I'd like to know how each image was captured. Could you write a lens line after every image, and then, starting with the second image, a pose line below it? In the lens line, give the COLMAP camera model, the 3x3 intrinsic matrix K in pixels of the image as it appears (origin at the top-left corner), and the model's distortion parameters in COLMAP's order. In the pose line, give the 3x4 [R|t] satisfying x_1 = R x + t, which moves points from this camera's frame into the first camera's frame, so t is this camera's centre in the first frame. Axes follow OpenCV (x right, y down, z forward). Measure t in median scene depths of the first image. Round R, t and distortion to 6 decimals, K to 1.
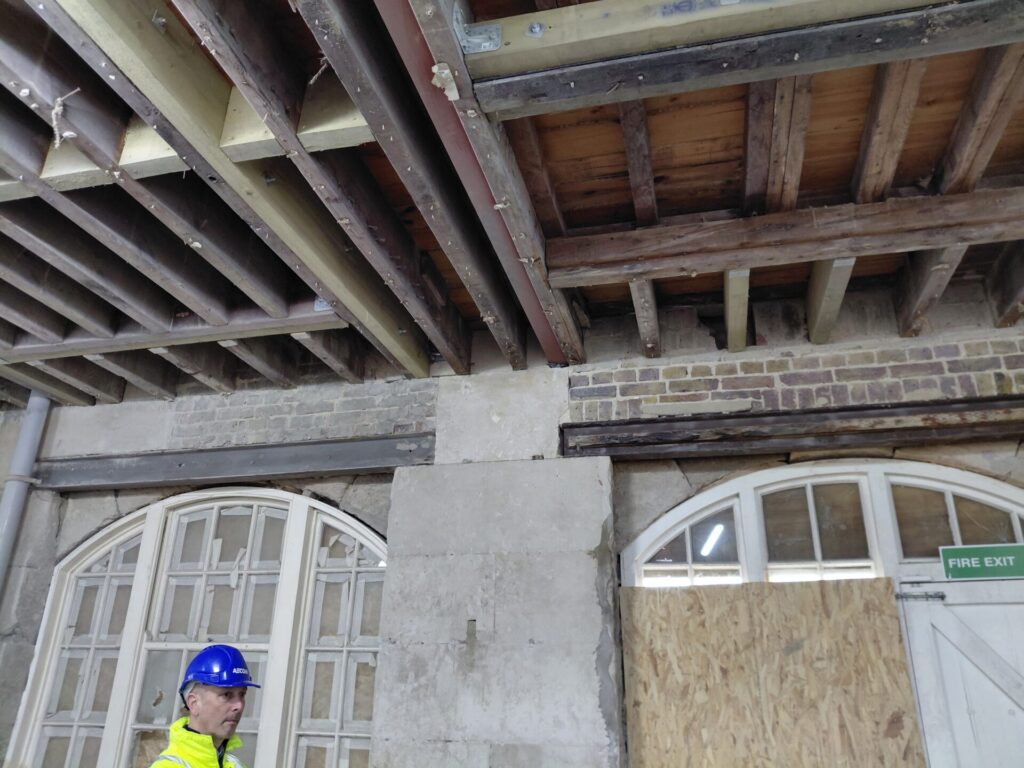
lens RADIAL K [[831.6, 0, 509.3], [0, 831.6, 347.6], [0, 0, 1]] dist [0.036513, -0.092892]
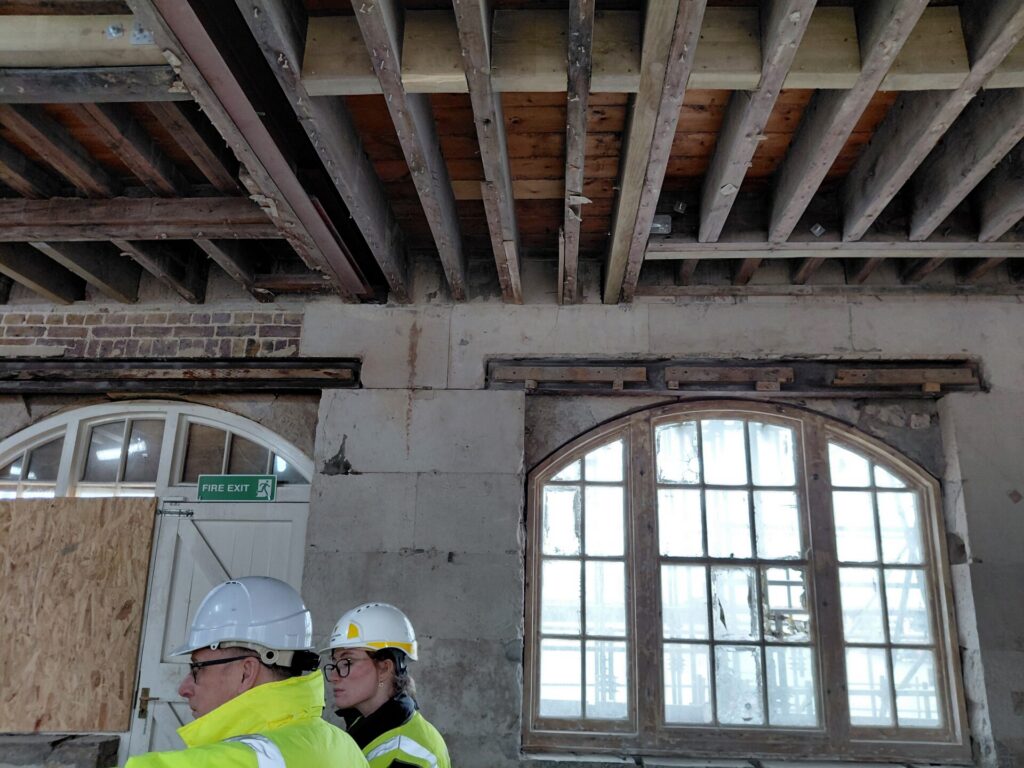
lens RADIAL K [[839.4, 0, 508.9], [0, 839.4, 366.8], [0, 0, 1]] dist [-0.064300, 0.071607]
pose [[0.982274, 0.056926, 0.178599, 0.737563], [-0.079559, 0.989307, 0.122235, -0.109020], [-0.169731, -0.134277, 0.976300, -0.270155]]
